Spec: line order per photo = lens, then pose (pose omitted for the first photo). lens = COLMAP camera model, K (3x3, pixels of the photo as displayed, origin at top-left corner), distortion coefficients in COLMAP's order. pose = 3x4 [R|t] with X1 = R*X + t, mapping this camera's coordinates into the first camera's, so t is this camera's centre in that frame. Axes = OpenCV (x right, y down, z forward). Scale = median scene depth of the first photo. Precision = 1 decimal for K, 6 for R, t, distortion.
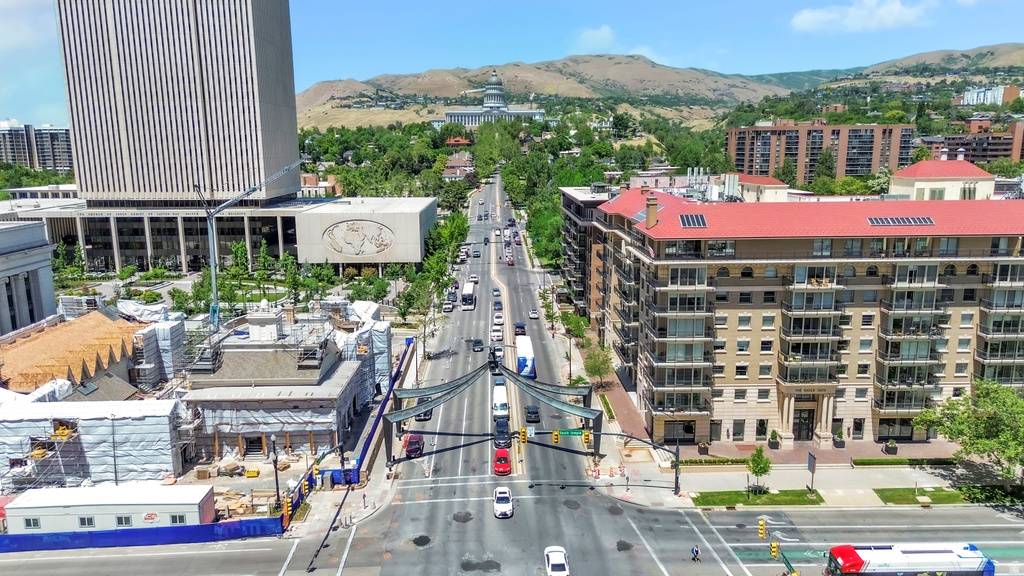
lens RADIAL K [[732.1, 0, 512.2], [0, 732.1, 289.0], [0, 0, 1]] dist [-0.001600, -0.001718]
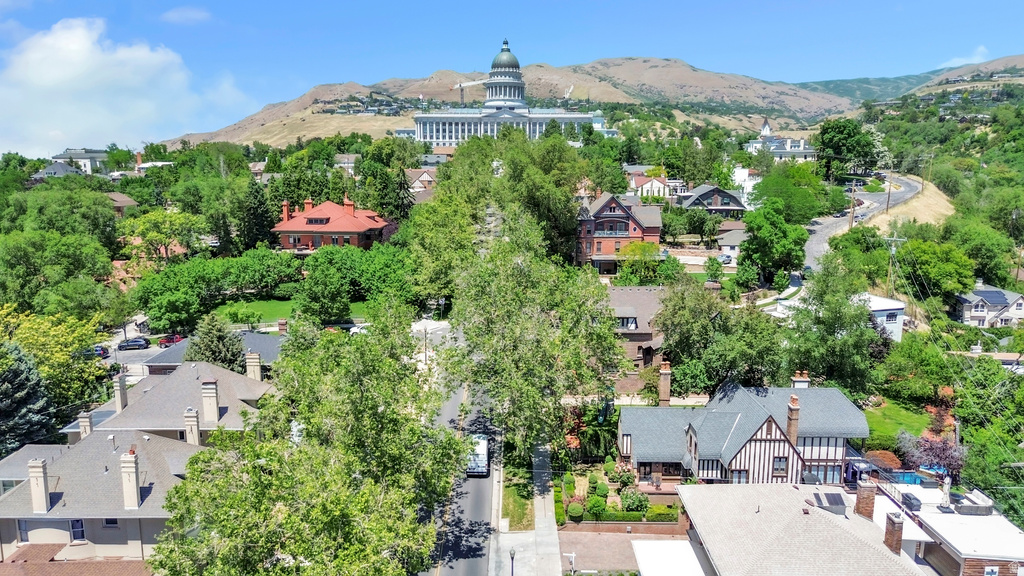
lens RADIAL K [[732.1, 0, 511.6], [0, 732.1, 286.7], [0, 0, 1]] dist [-0.001600, -0.001718]
pose [[0.999559, 0.012916, -0.026734, -0.000976], [-0.013315, 0.999802, -0.014781, -0.039490], [0.026538, 0.015131, 0.999533, 0.168777]]
